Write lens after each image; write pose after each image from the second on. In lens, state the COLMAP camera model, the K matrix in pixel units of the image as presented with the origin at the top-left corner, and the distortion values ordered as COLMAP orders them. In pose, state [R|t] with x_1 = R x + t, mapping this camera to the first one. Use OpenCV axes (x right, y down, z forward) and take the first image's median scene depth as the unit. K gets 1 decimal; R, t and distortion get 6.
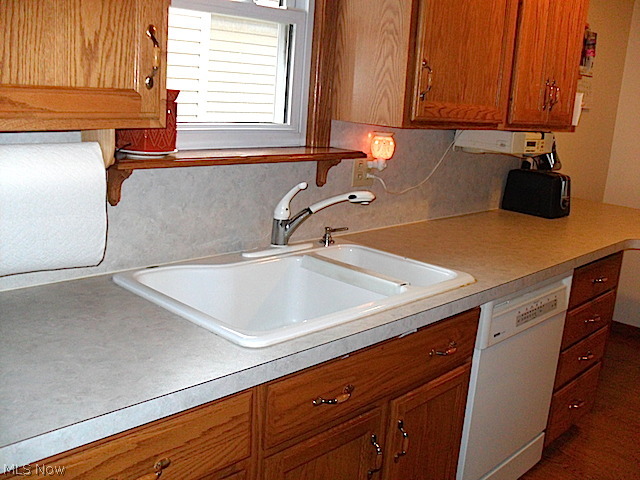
lens RADIAL K [[659.5, 0, 320.0], [0, 659.5, 240.0], [0, 0, 1]] dist [-0.202117, 0.243362]
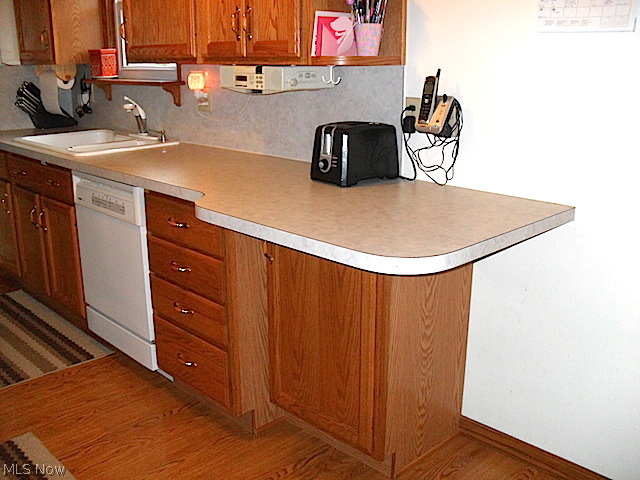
lens RADIAL K [[659.5, 0, 320.0], [0, 659.5, 240.0], [0, 0, 1]] dist [-0.202117, 0.243362]
pose [[-0.031920, 0.225228, -0.973783, 1.242648], [-0.212542, 0.950467, 0.226802, -0.161312], [0.976630, 0.214210, 0.017531, 1.123666]]
